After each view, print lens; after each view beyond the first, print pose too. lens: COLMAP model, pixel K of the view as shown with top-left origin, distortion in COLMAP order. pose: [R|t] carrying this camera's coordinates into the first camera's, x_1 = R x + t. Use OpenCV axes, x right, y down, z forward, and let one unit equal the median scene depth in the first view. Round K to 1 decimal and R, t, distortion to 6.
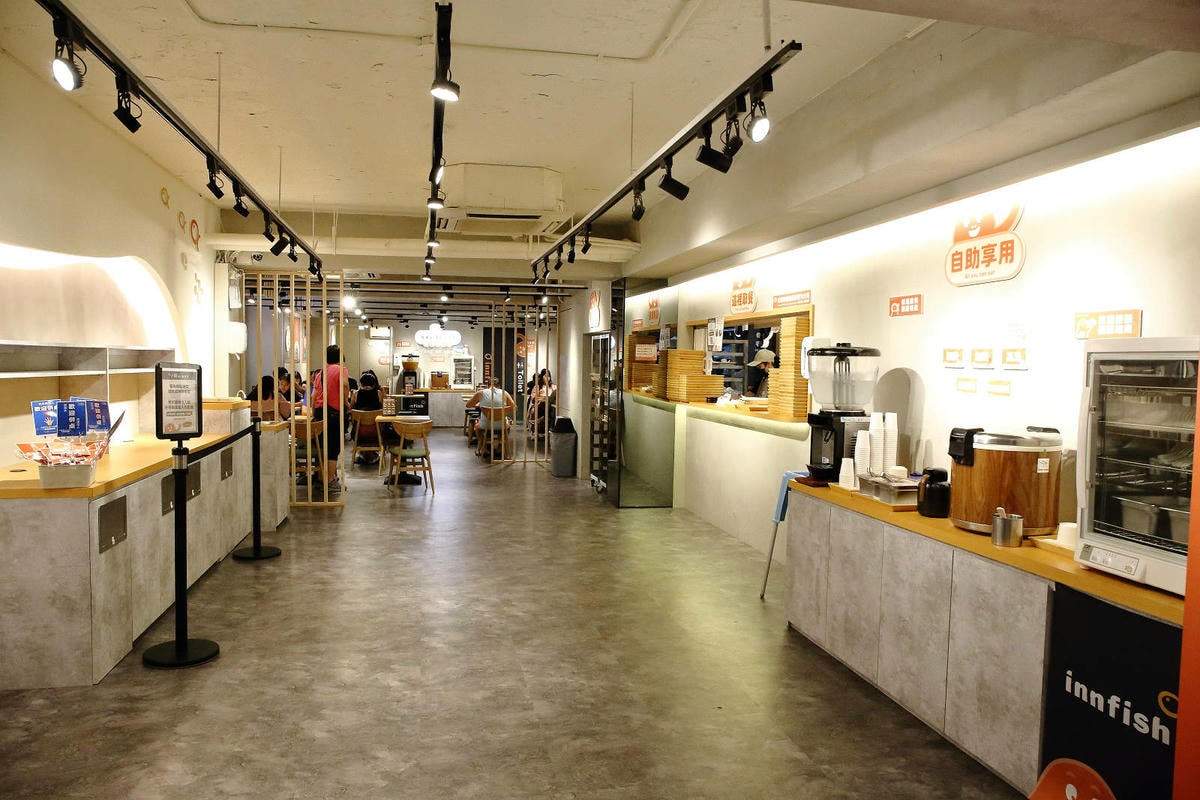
lens RADIAL K [[842.6, 0, 596.6], [0, 842.6, 401.2], [0, 0, 1]] dist [-0.002661, 0.000025]
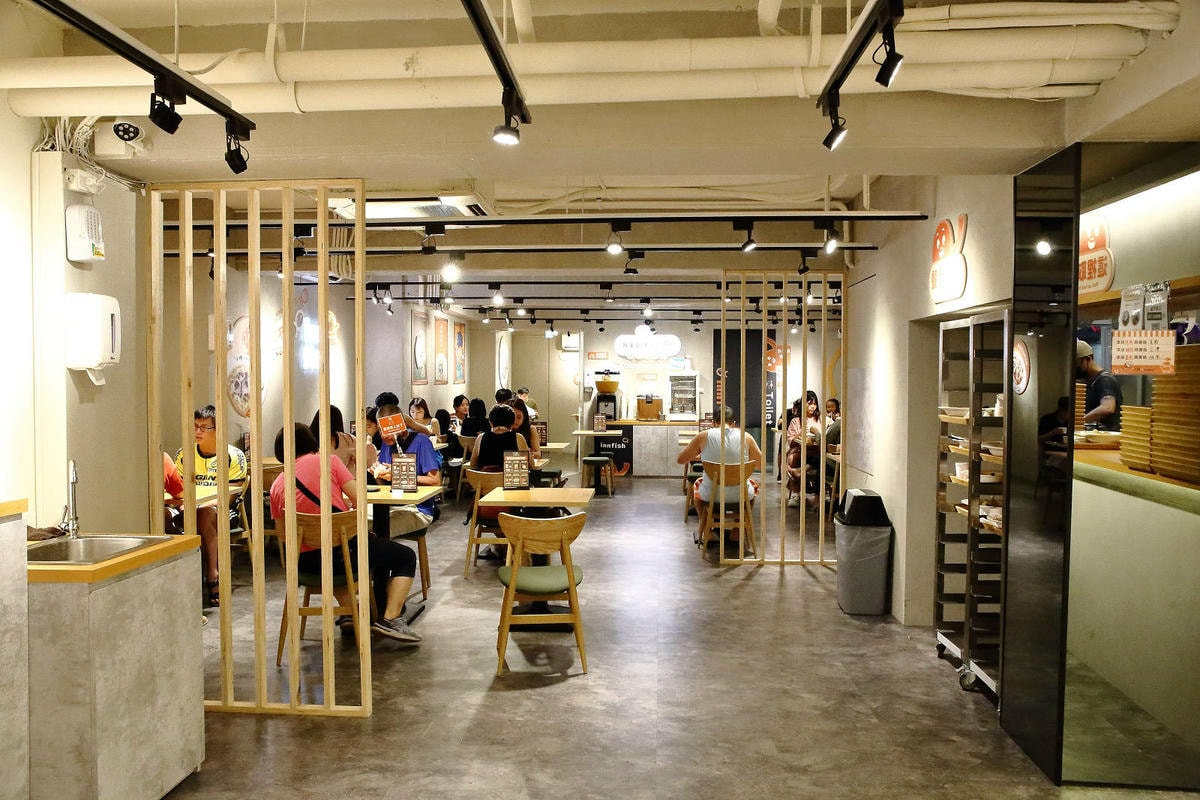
lens RADIAL K [[951.6, 0, 595.8], [0, 951.6, 401.2], [0, 0, 1]] dist [0.003565, 0.001377]
pose [[0.964630, -0.003195, -0.263588, -0.031919], [-0.003010, 0.999728, -0.023136, -0.015293], [0.263591, 0.023111, 0.964358, 0.306381]]
